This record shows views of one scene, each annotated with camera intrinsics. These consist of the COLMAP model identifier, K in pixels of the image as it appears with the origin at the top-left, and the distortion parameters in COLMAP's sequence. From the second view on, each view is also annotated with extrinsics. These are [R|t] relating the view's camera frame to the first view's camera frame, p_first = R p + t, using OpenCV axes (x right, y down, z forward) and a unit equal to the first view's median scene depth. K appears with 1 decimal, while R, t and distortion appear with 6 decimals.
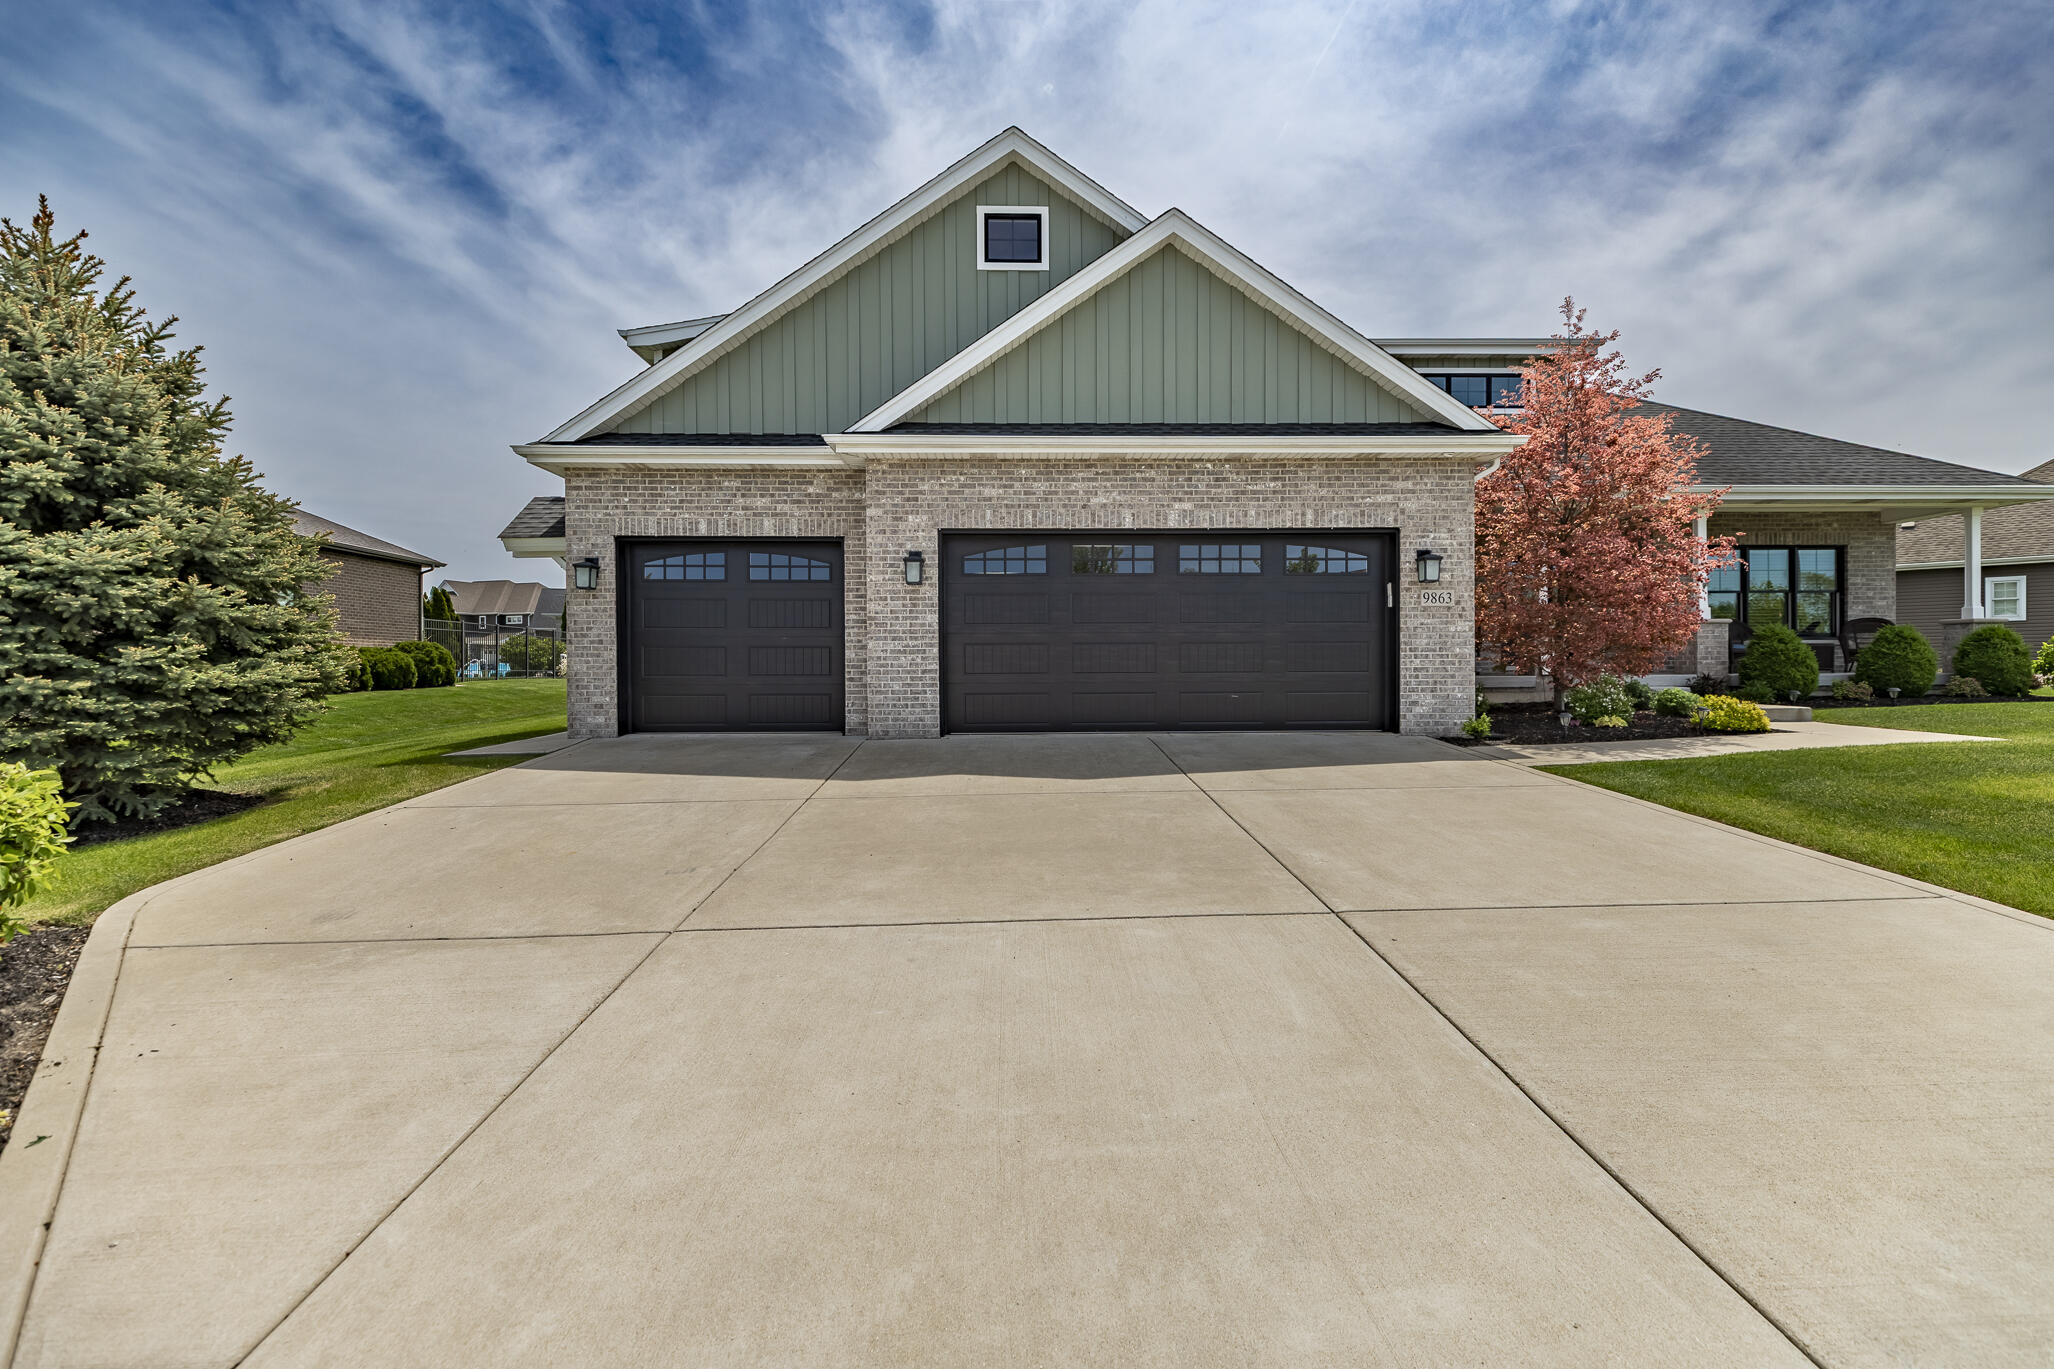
lens RADIAL K [[932.7, 0, 1022.6], [0, 932.7, 672.7], [0, 0, 1]] dist [0.017383, -0.005561]
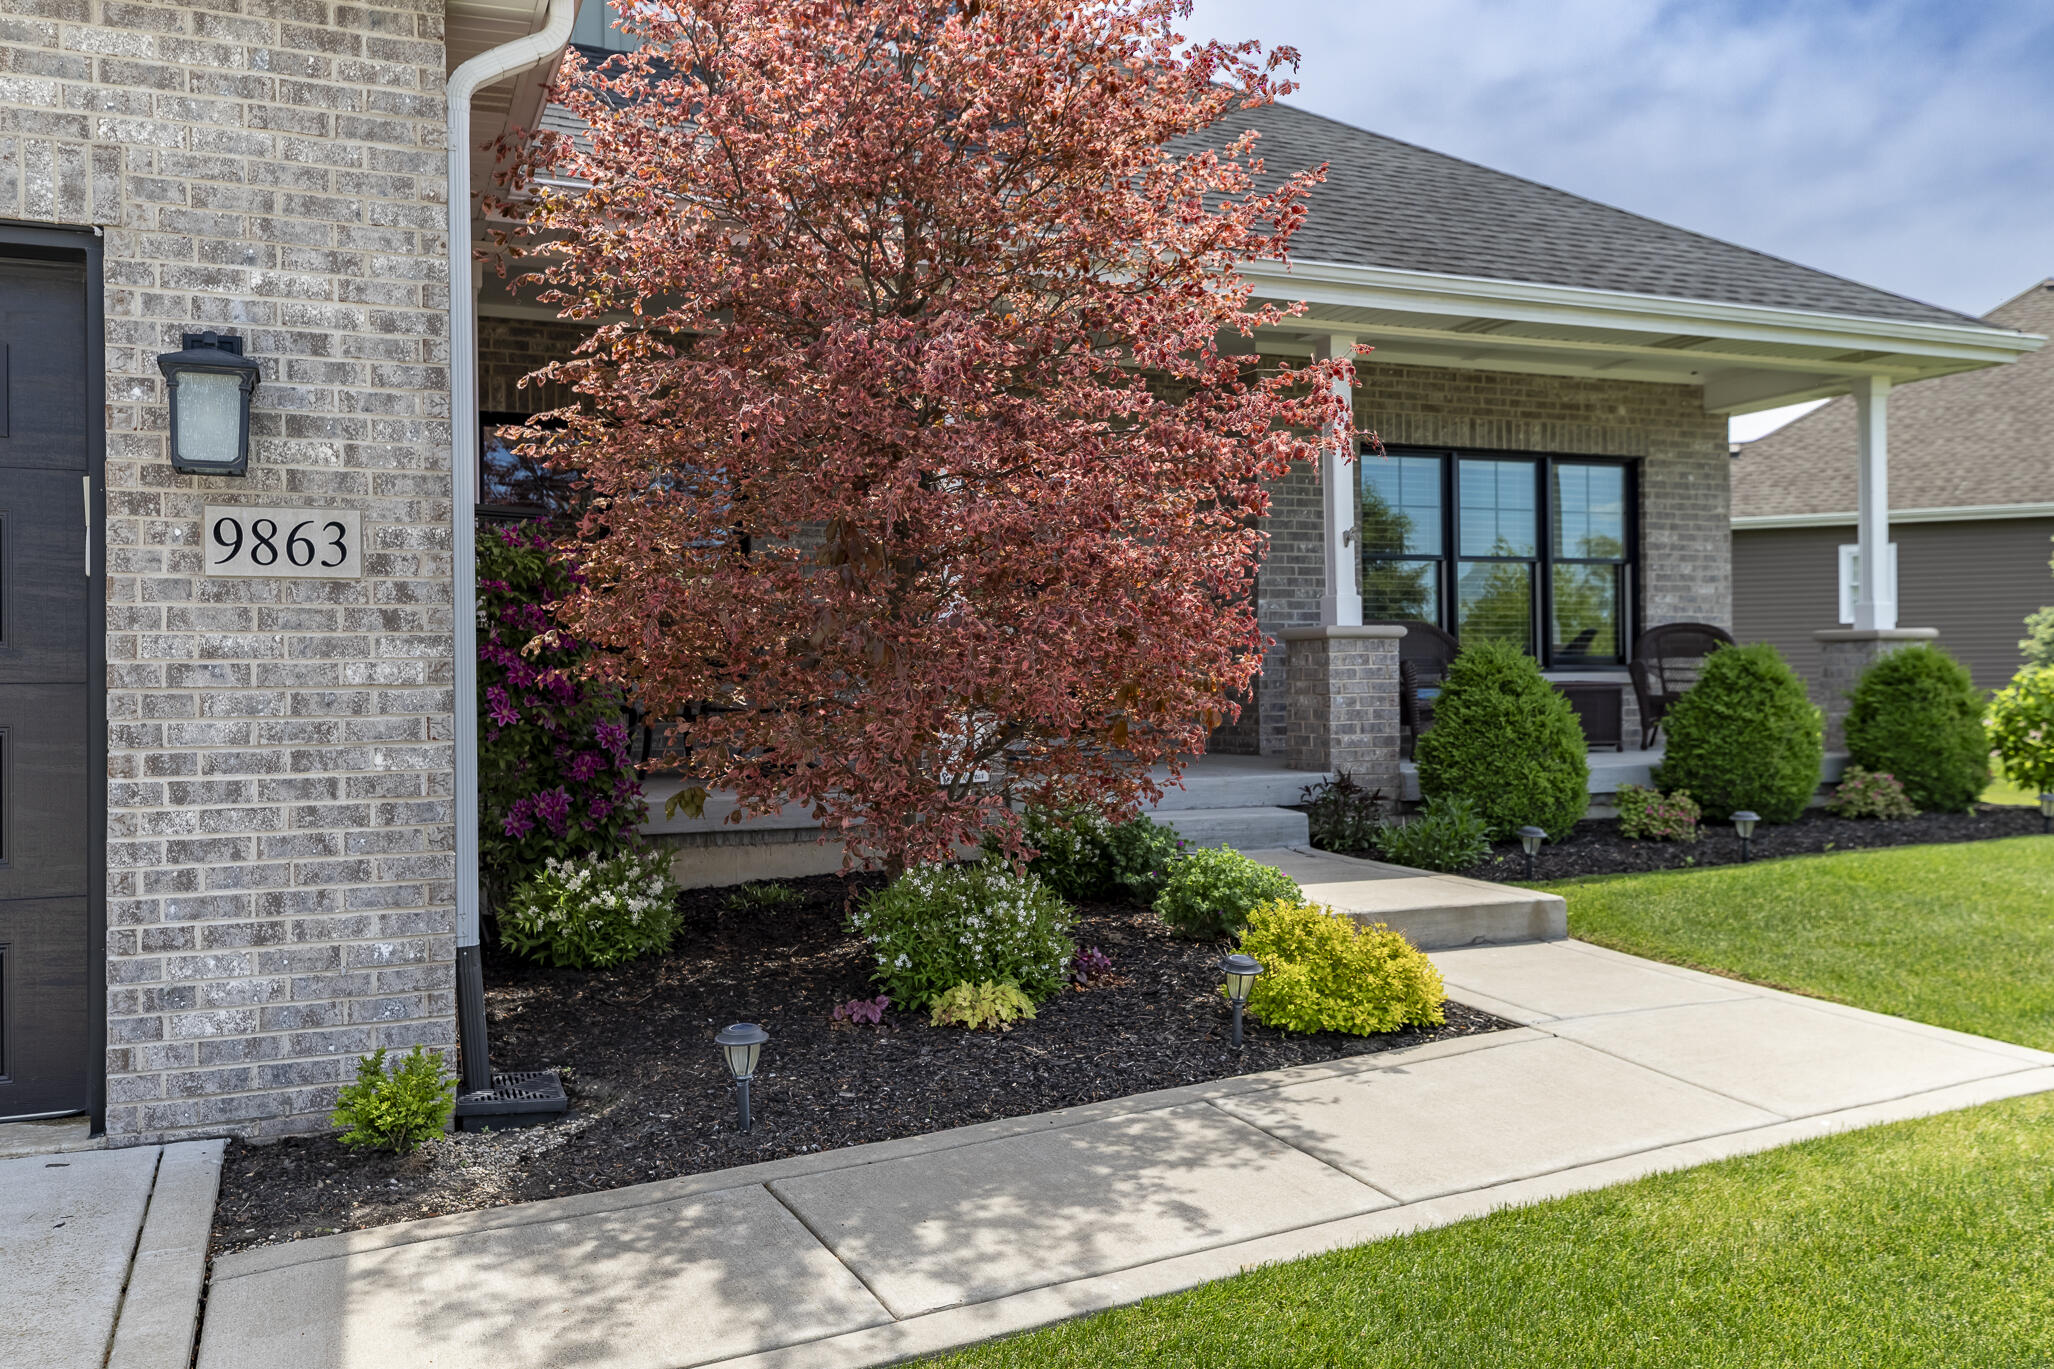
lens RADIAL K [[1679.1, 0, 1036.0], [0, 1679.1, 681.6], [0, 0, 1]] dist [0.044530, -0.016596]
pose [[0.931056, -0.005027, 0.364841, 0.455332], [0.007277, 0.999962, -0.004792, -0.040642], [-0.364803, 0.007117, 0.931057, 0.522064]]
